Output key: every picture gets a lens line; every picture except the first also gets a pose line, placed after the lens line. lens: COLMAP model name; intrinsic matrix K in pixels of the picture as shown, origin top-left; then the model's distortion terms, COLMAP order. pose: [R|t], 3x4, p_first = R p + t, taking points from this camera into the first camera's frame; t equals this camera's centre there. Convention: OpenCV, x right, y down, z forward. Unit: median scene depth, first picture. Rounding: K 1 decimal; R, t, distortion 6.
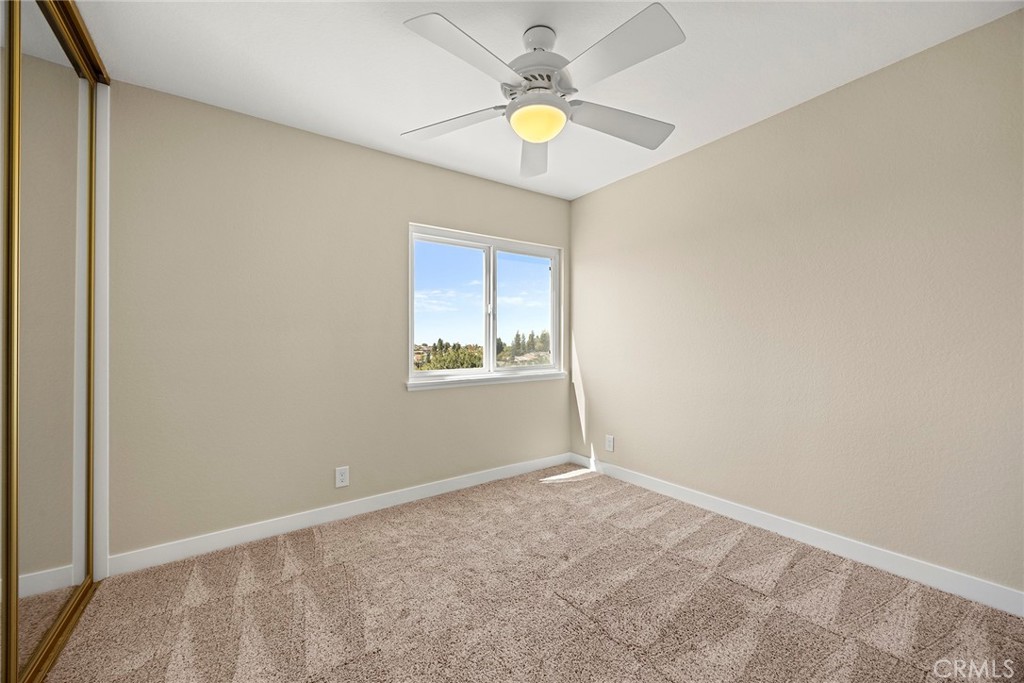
lens RADIAL K [[393.1, 0, 515.6], [0, 393.1, 349.2], [0, 0, 1]] dist [-0.002982, -0.000509]
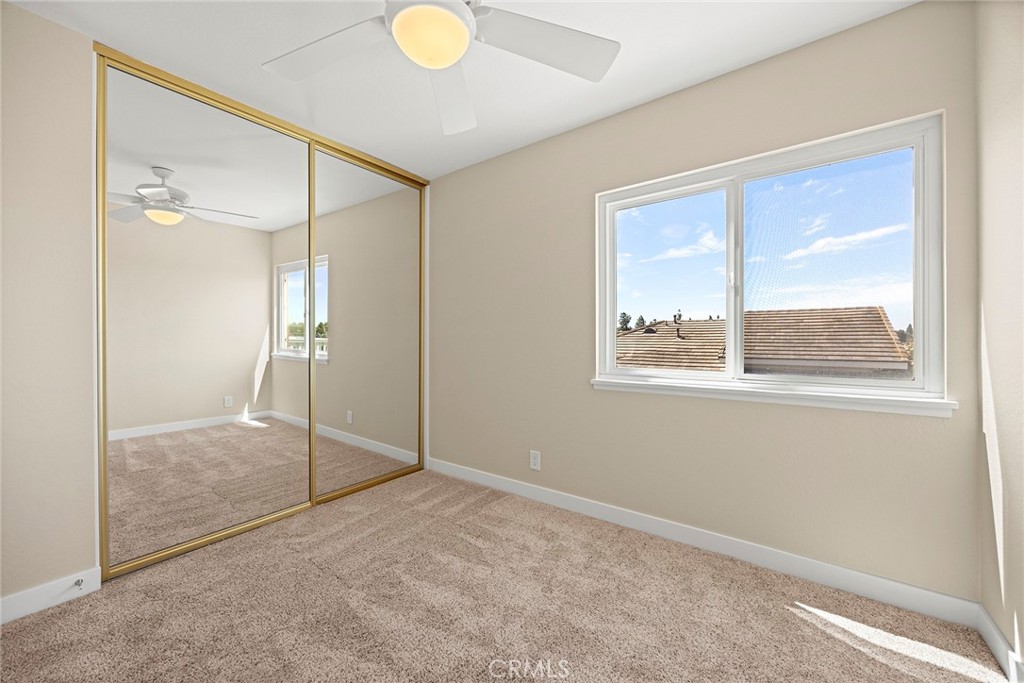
lens RADIAL K [[393.1, 0, 517.5], [0, 393.1, 331.1], [0, 0, 1]] dist [-0.002982, -0.000509]
pose [[0.303641, 0.000696, -0.952786, 0.463505], [-0.005491, 0.999984, -0.001020, -0.018533], [0.952771, 0.005542, 0.303640, 0.529044]]
